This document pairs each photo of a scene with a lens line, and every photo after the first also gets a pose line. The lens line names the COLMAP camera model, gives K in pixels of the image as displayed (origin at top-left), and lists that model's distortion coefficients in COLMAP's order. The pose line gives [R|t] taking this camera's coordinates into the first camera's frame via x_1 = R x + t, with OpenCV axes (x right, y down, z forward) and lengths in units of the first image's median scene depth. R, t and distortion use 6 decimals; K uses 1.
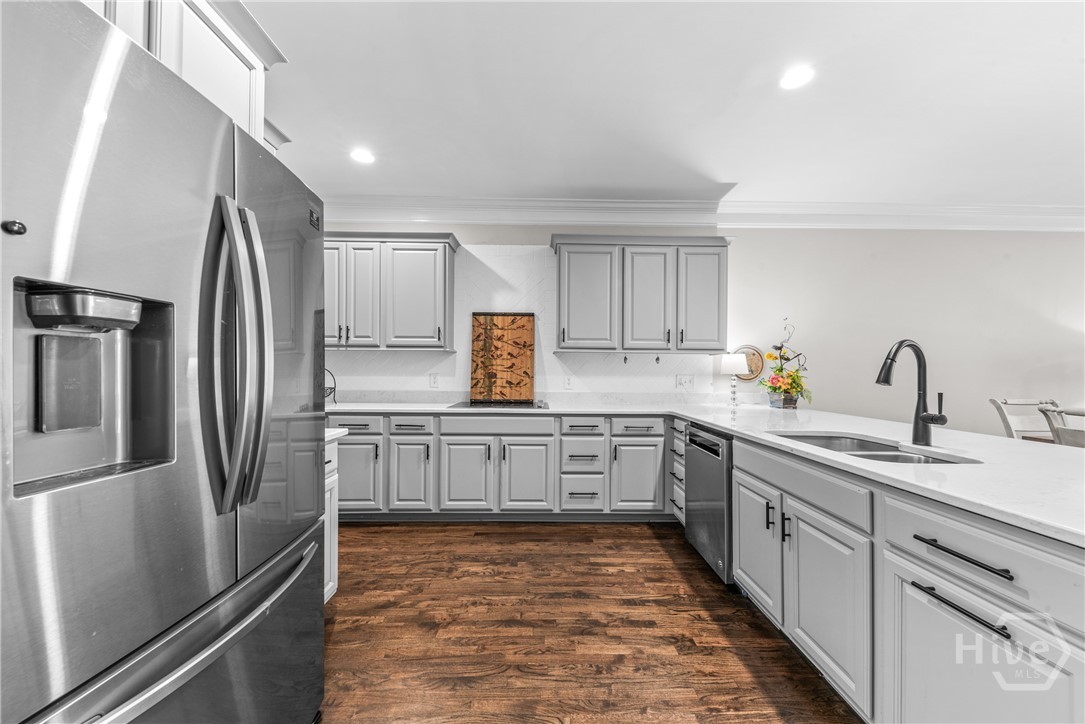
lens RADIAL K [[397.9, 0, 547.7], [0, 397.9, 370.5], [0, 0, 1]] dist [0.010331, -0.004637]
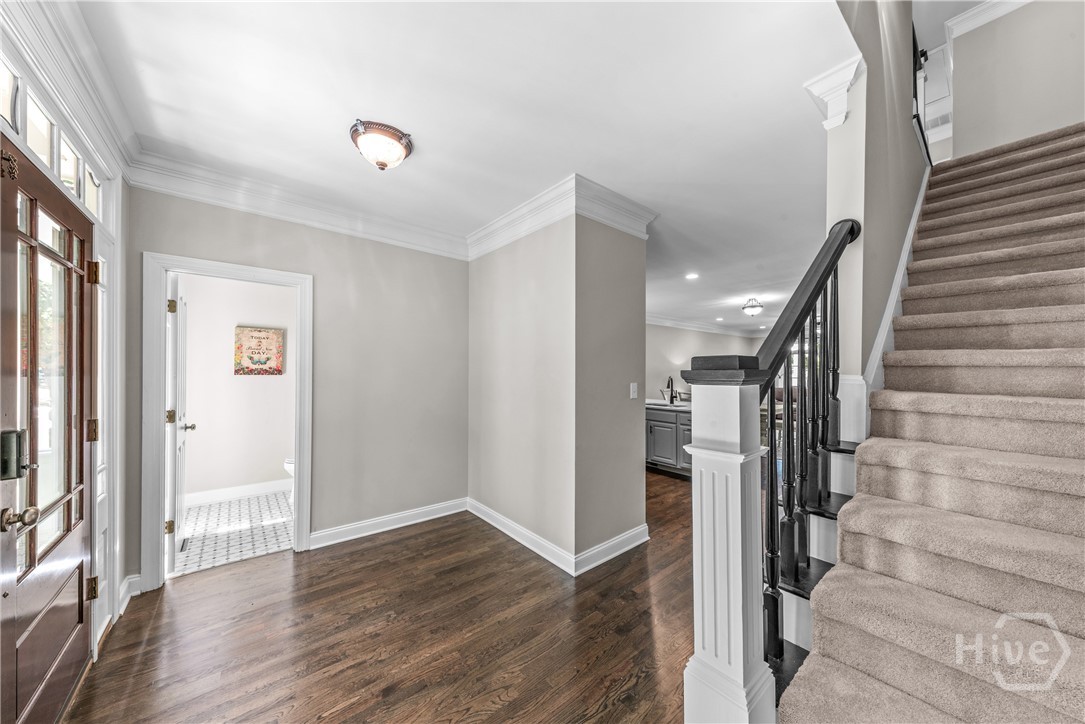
lens RADIAL K [[372.5, 0, 529.3], [0, 372.5, 366.4], [0, 0, 1]] dist [0.000841, -0.000140]
pose [[0.796252, -0.000475, 0.604965, -1.102762], [0.000854, 1.000000, -0.000339, -0.082625], [-0.604965, 0.000787, 0.796252, -0.480266]]
